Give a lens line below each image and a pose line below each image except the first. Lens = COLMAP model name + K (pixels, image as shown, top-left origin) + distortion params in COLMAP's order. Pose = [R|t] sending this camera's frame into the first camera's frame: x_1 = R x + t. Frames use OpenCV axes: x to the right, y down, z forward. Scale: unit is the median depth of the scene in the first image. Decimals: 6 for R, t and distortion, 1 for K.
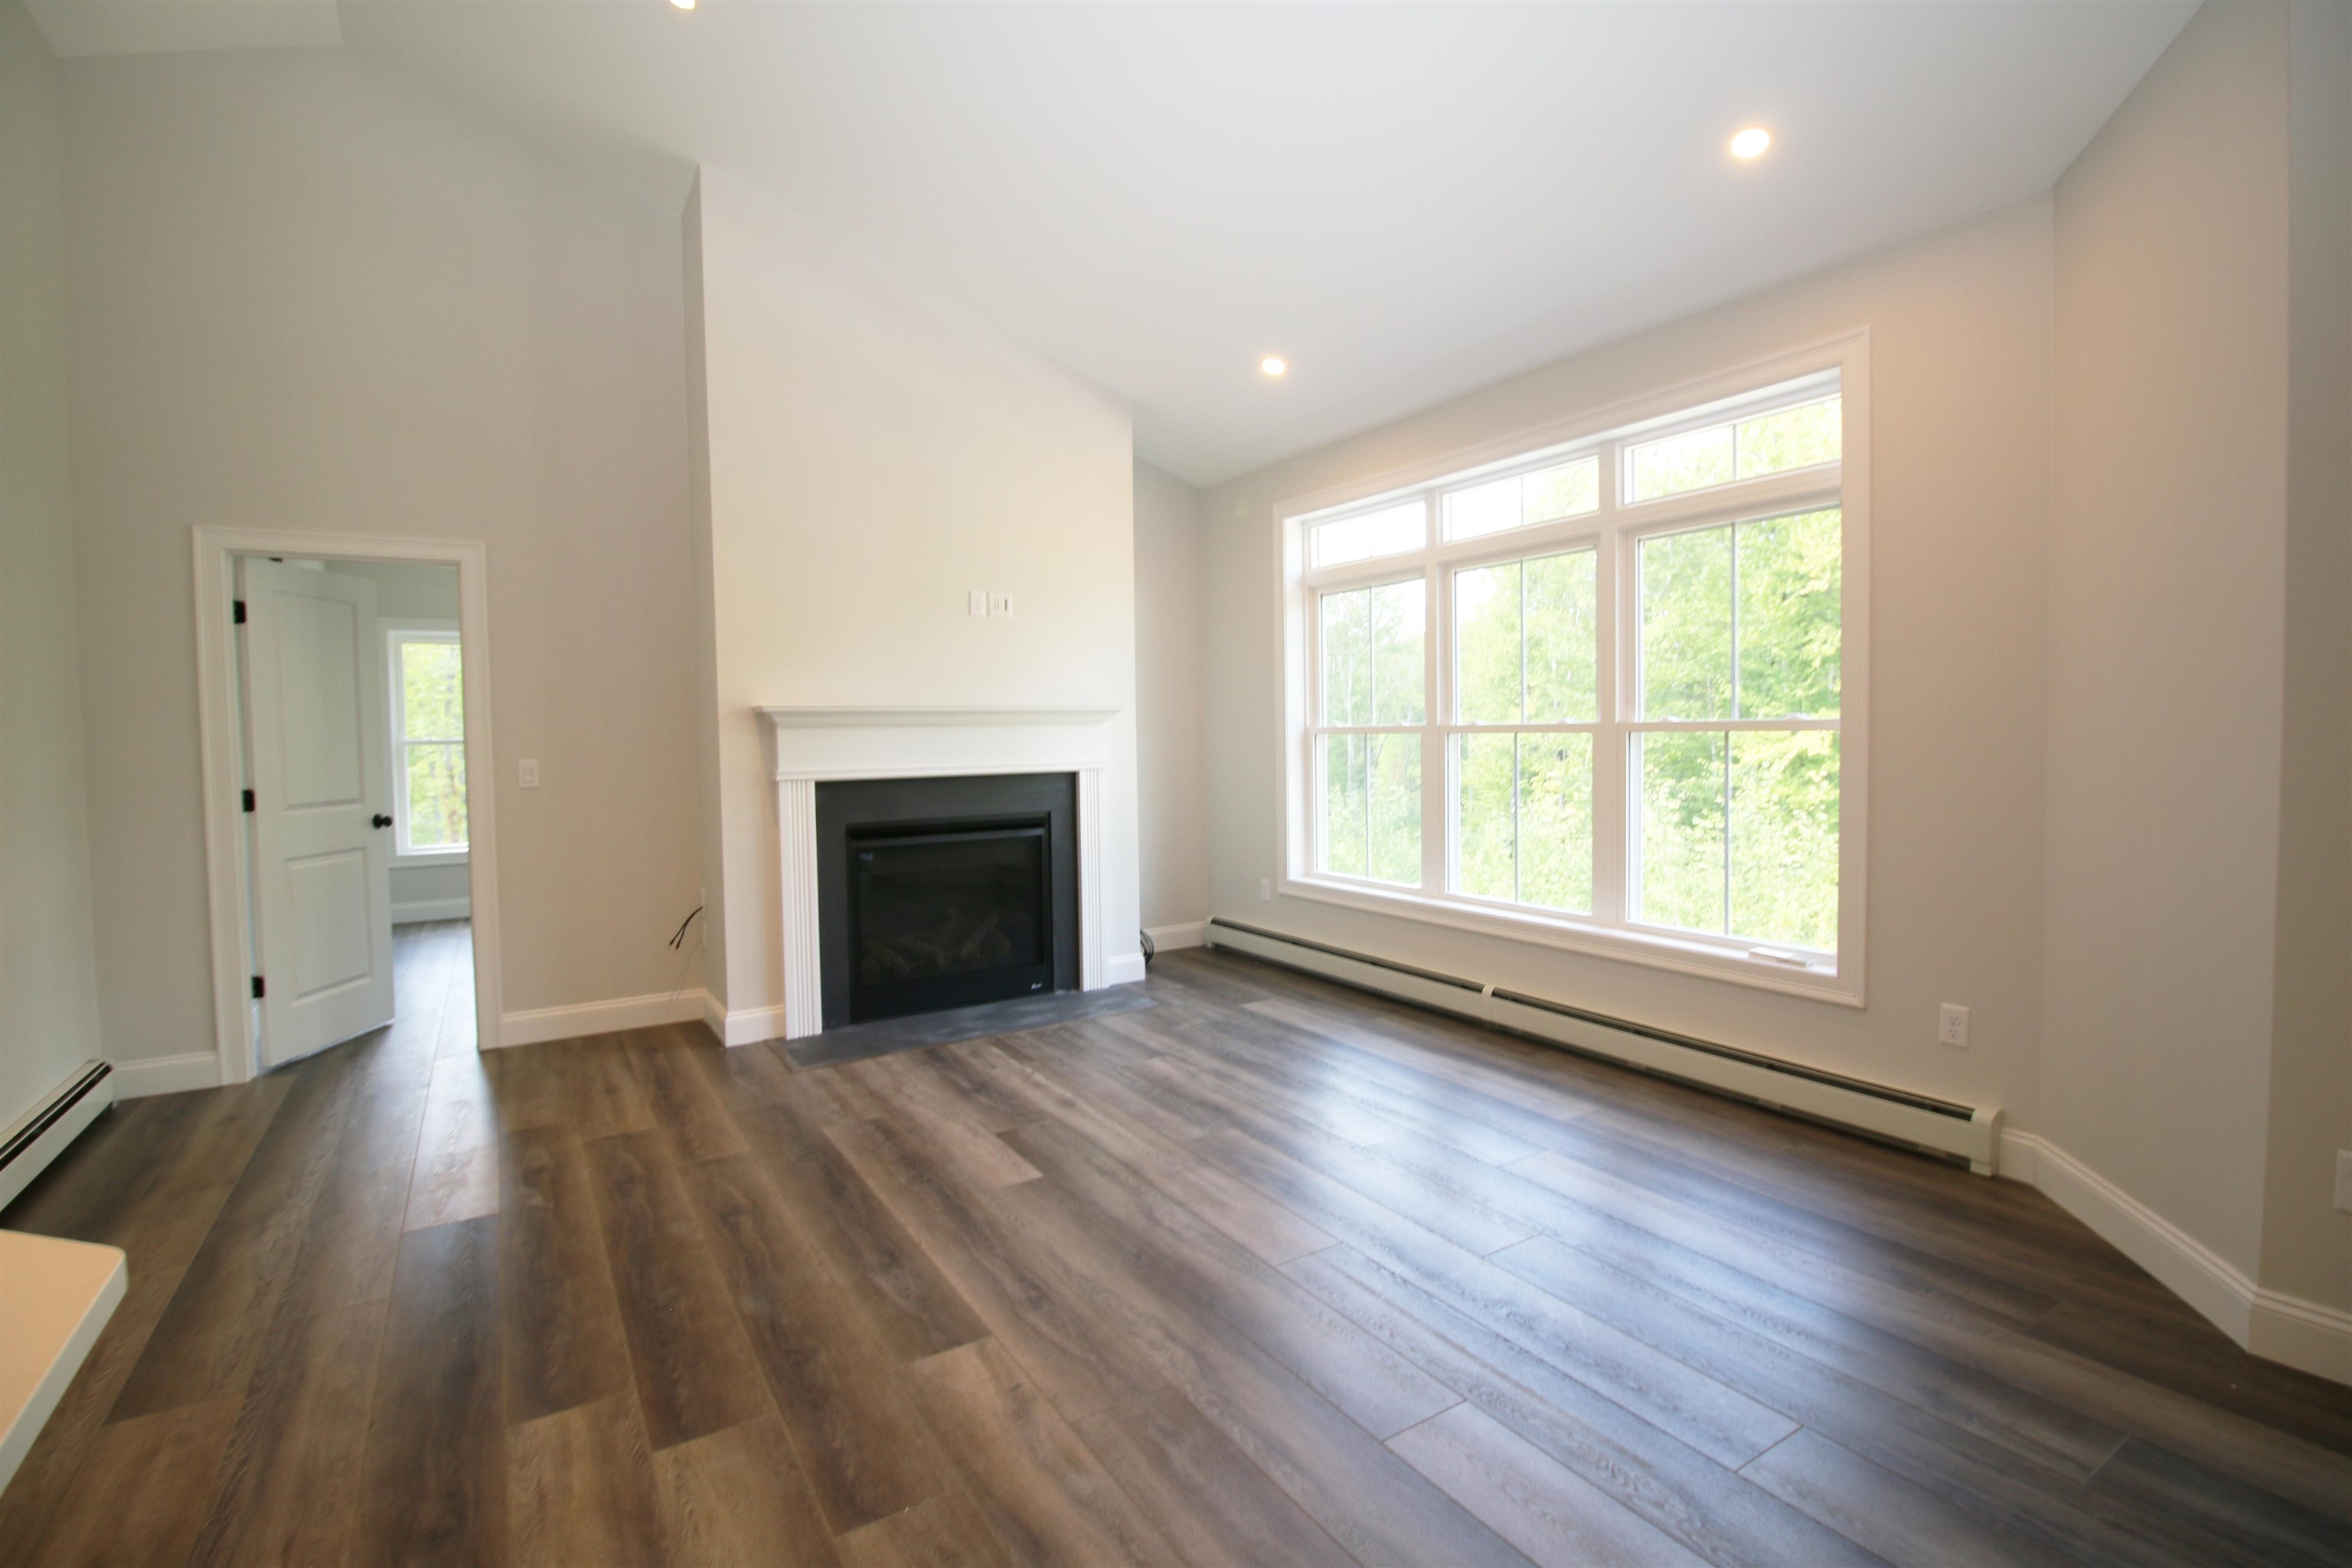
lens RADIAL K [[1088.3, 0, 1177.3], [0, 1088.3, 765.1], [0, 0, 1]] dist [-0.000118, -0.012717]
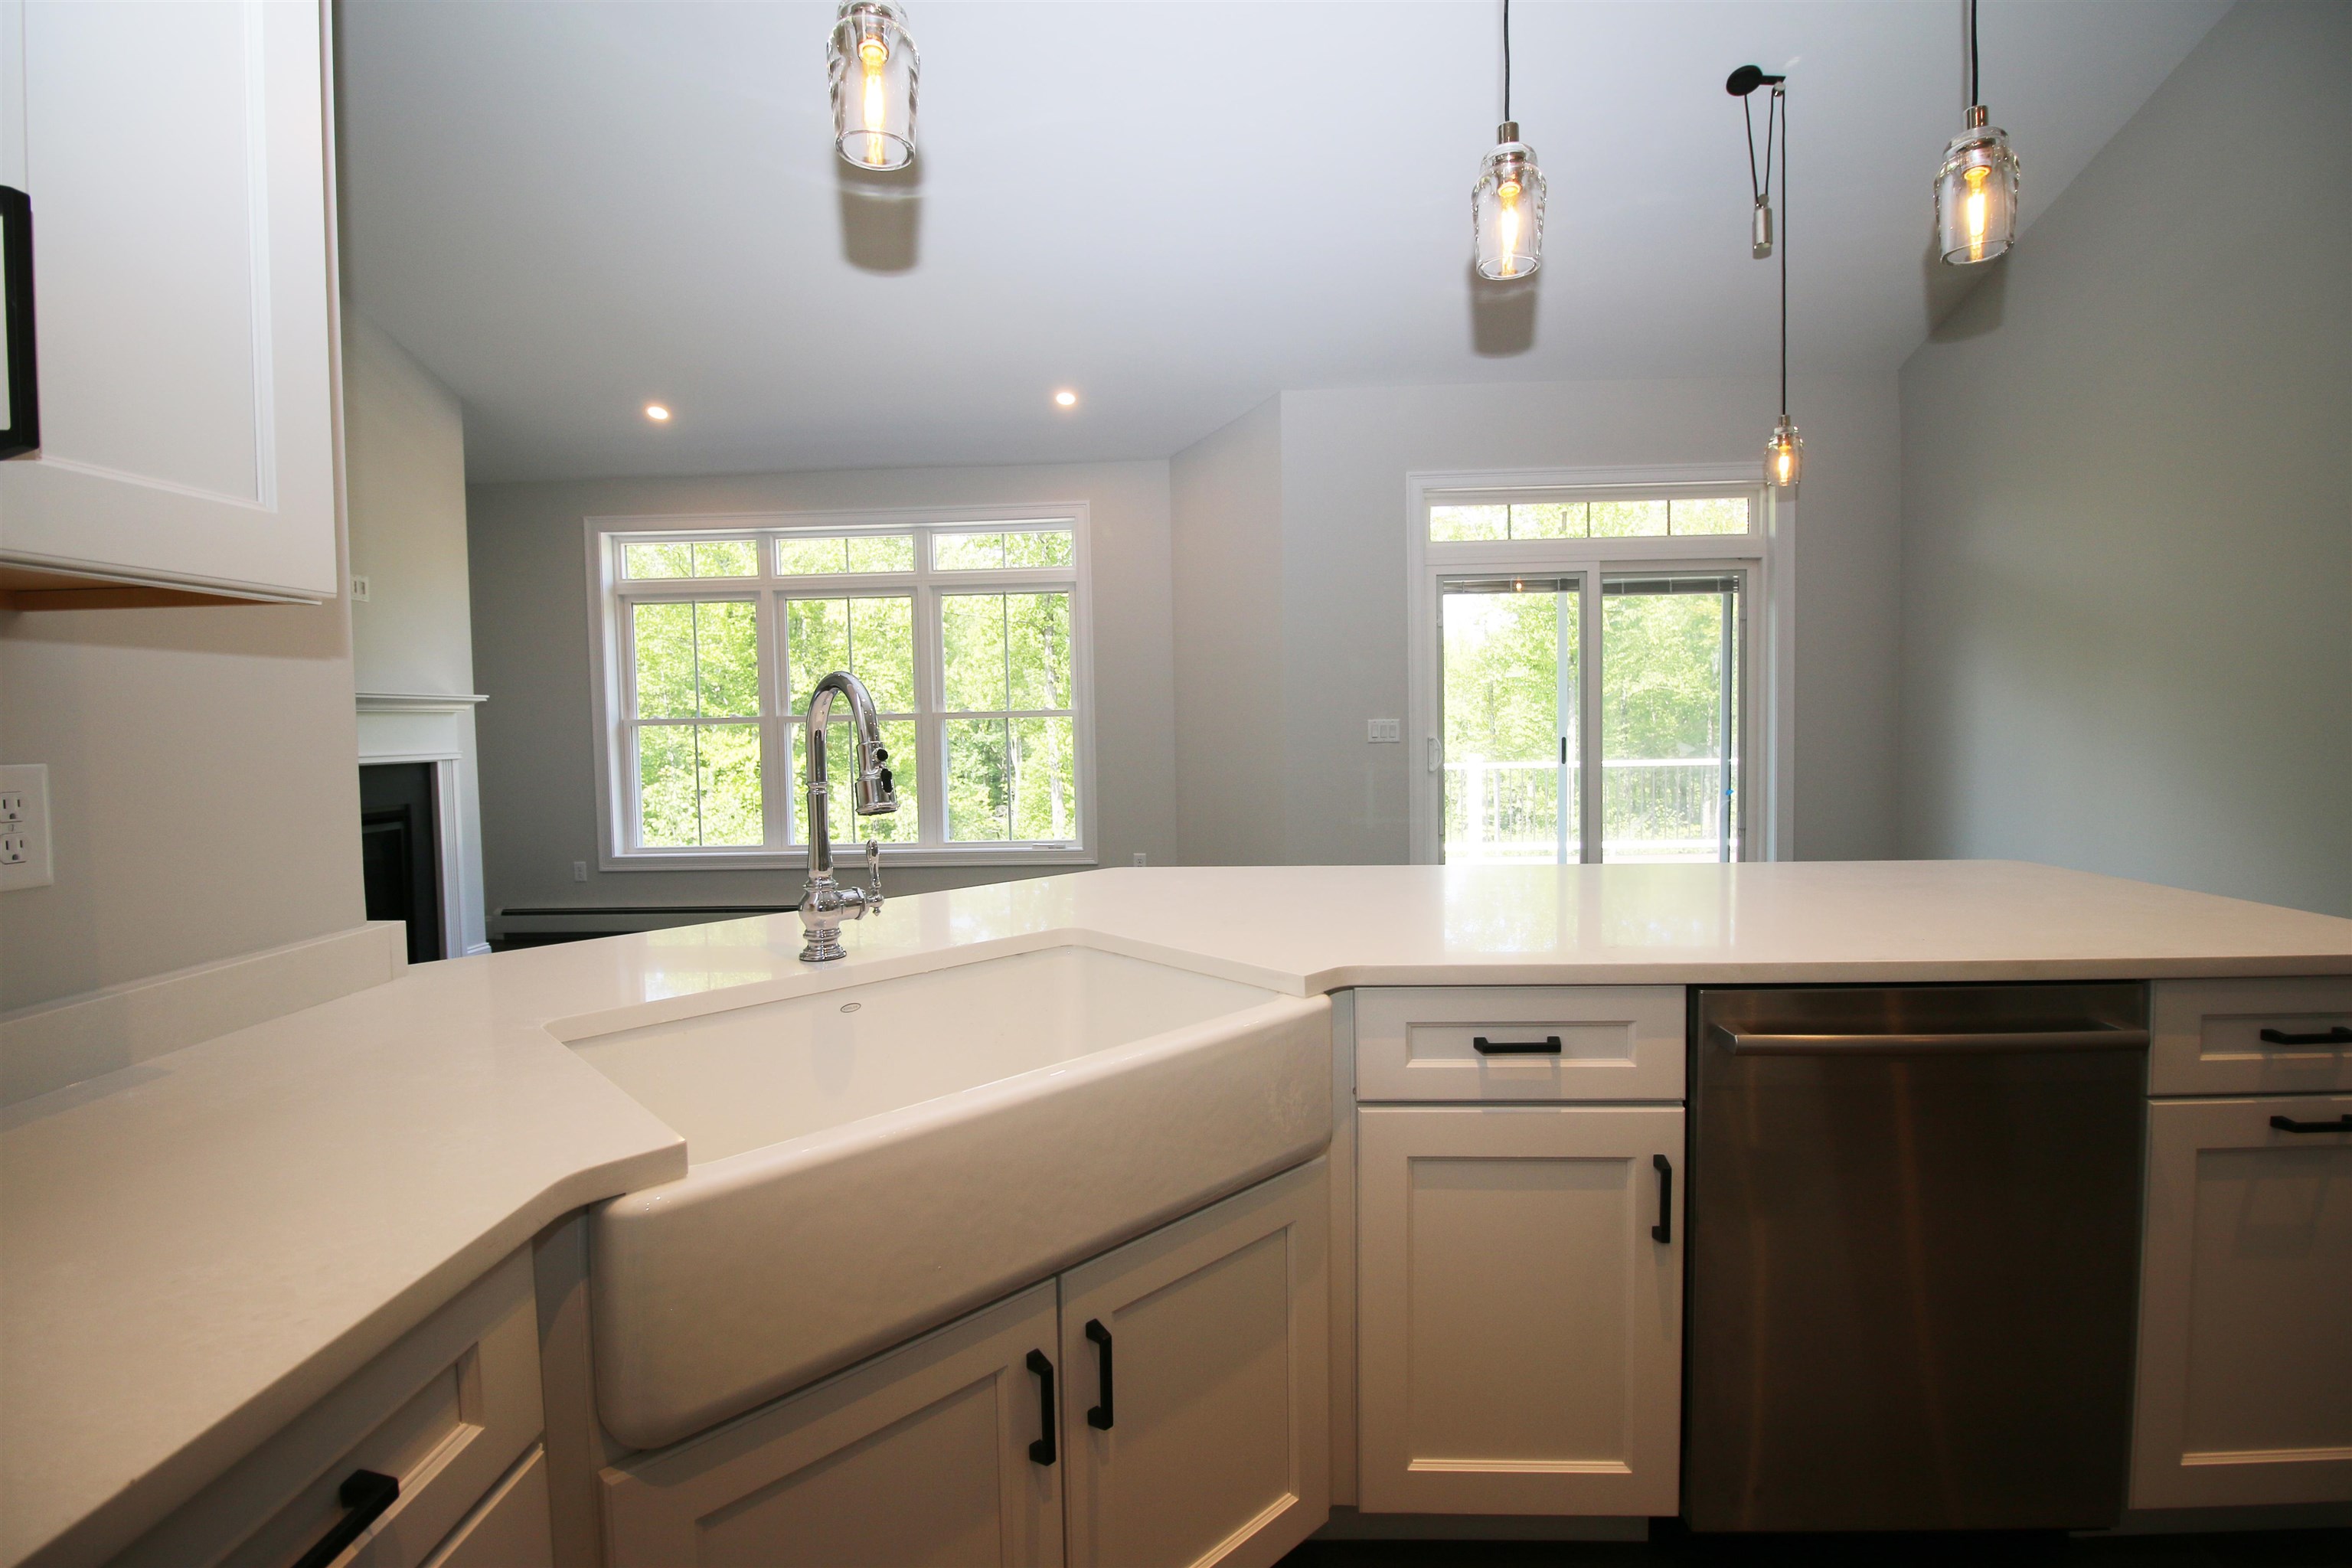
lens RADIAL K [[1088.3, 0, 1177.3], [0, 1088.3, 765.1], [0, 0, 1]] dist [-0.000118, -0.012717]
pose [[0.569727, -0.030565, 0.821265, -0.586286], [0.040391, 0.999142, 0.009165, 0.030049], [-0.820841, 0.027950, 0.570473, -0.132874]]
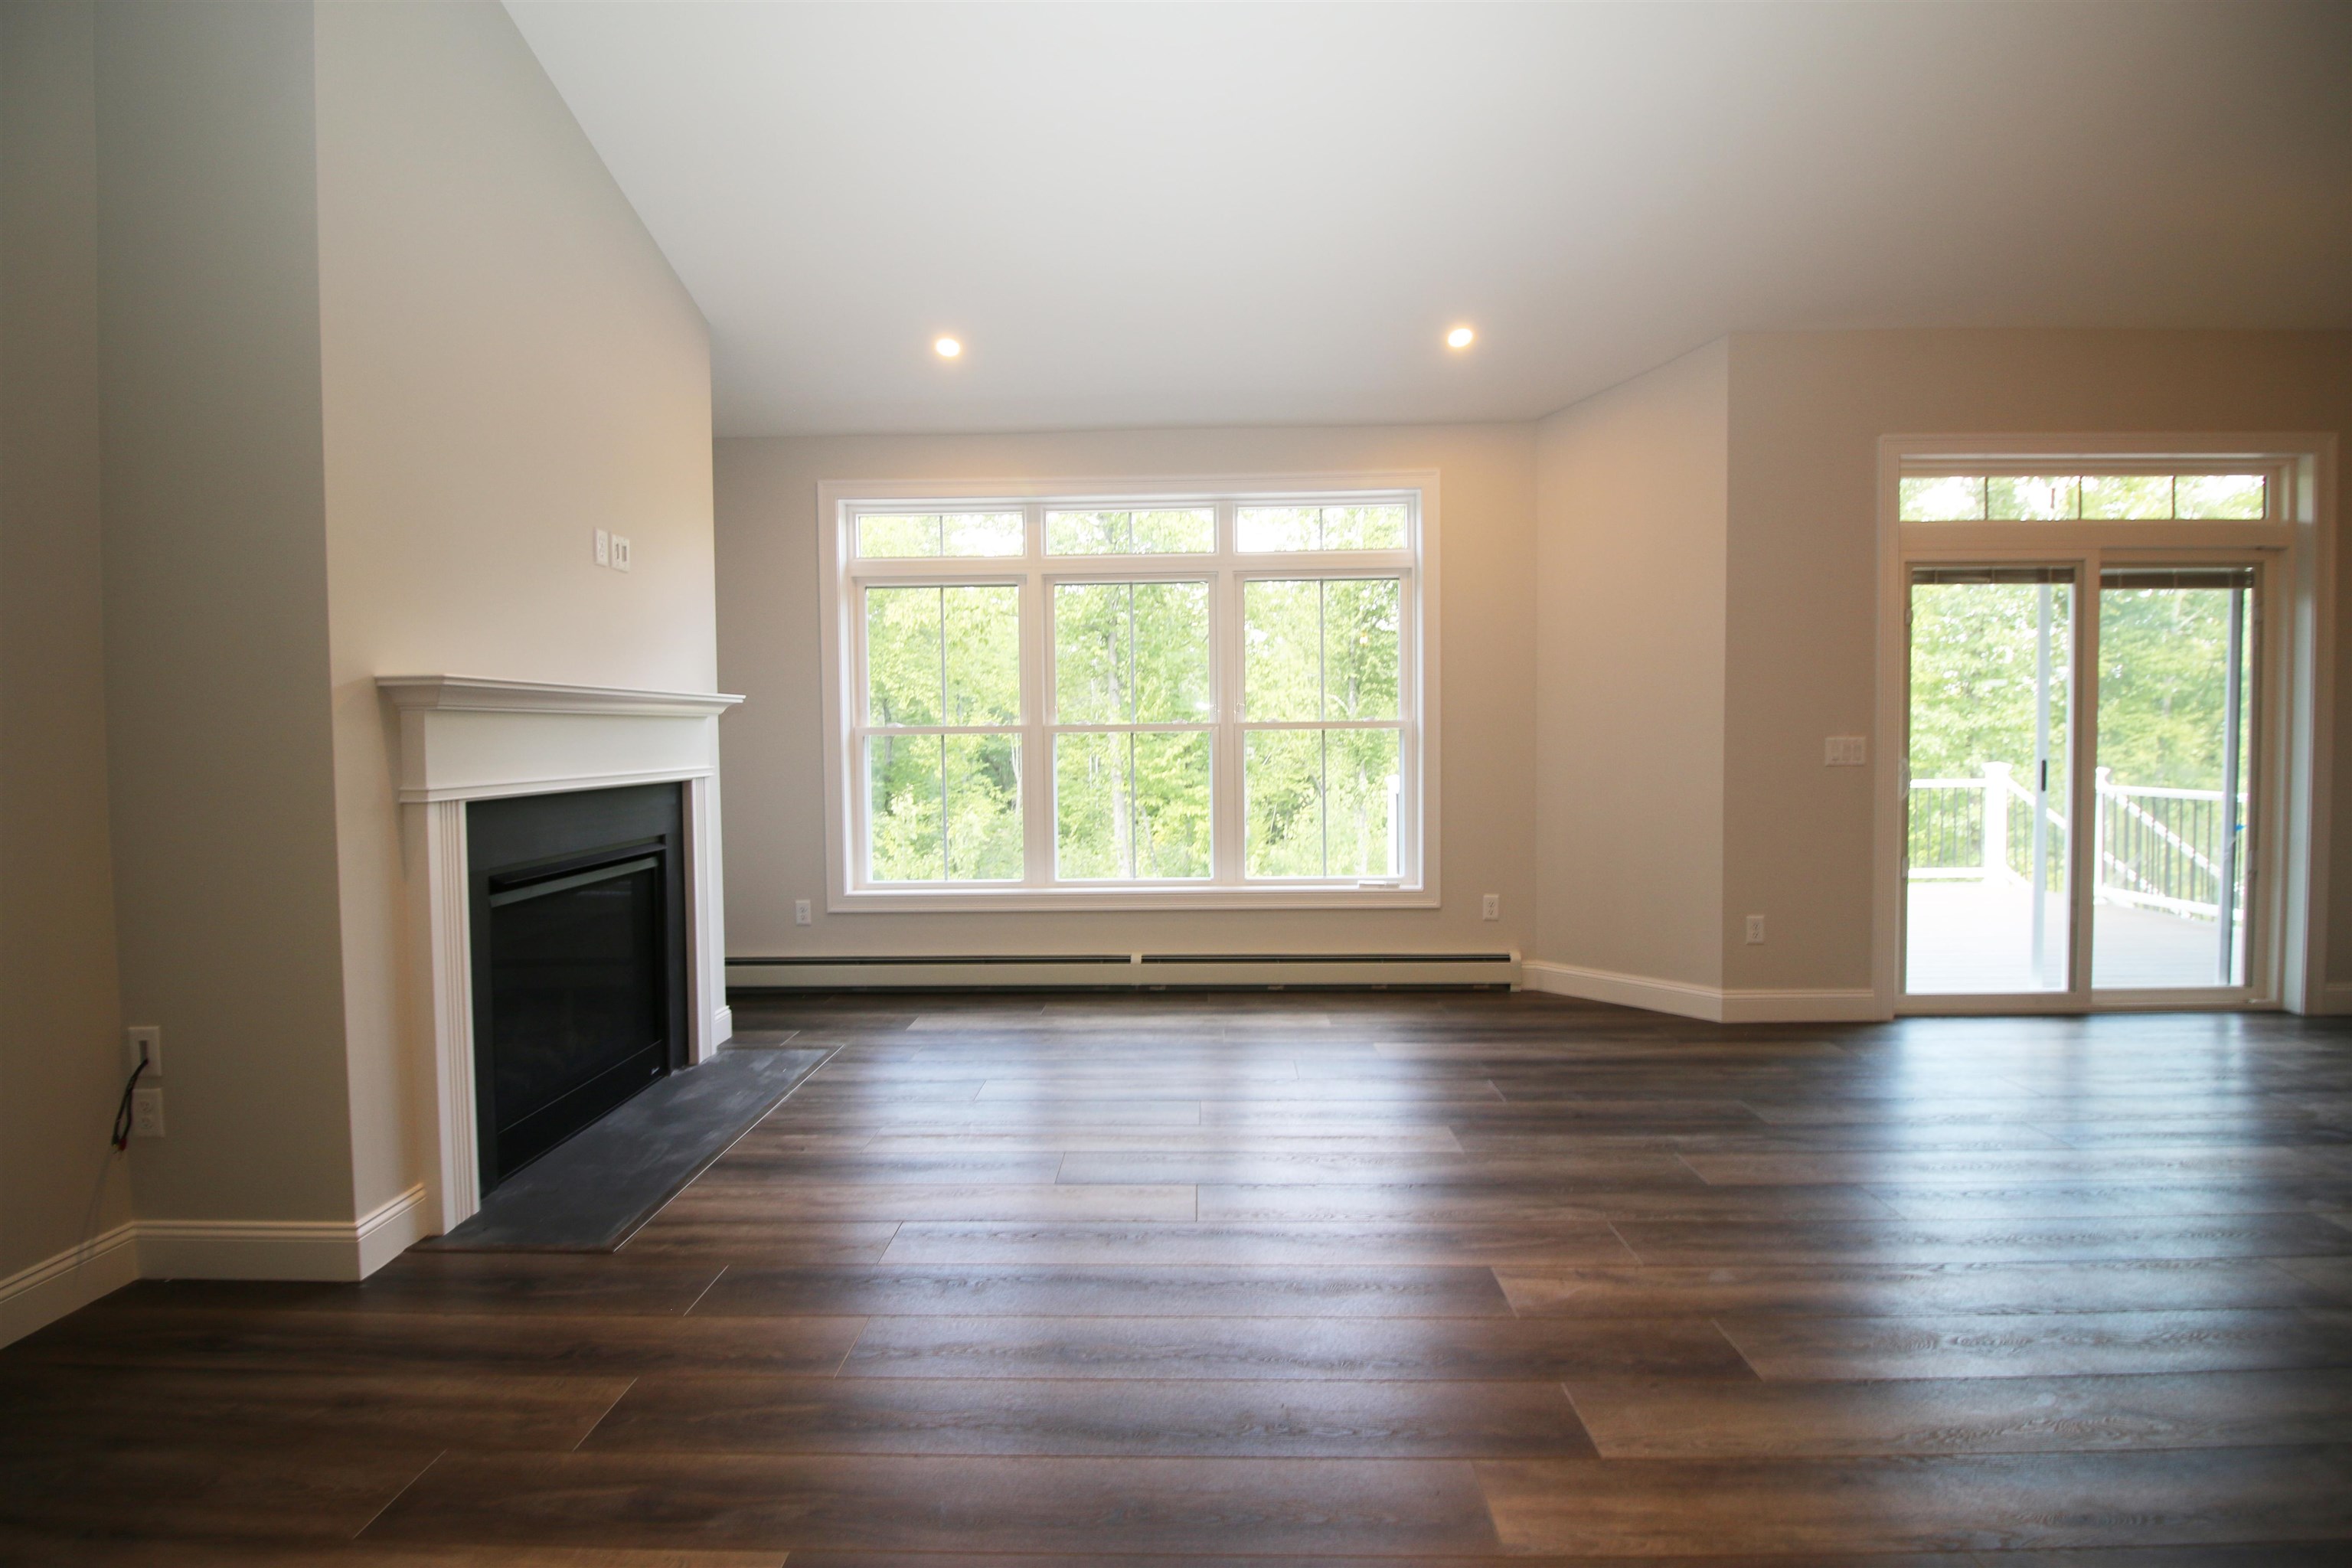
lens RADIAL K [[1088.3, 0, 1177.3], [0, 1088.3, 765.1], [0, 0, 1]] dist [-0.000118, -0.012717]
pose [[0.549380, -0.016868, 0.835402, -0.618066], [0.032505, 0.999471, -0.001195, 0.007677], [-0.834940, 0.027811, 0.549638, 0.324514]]
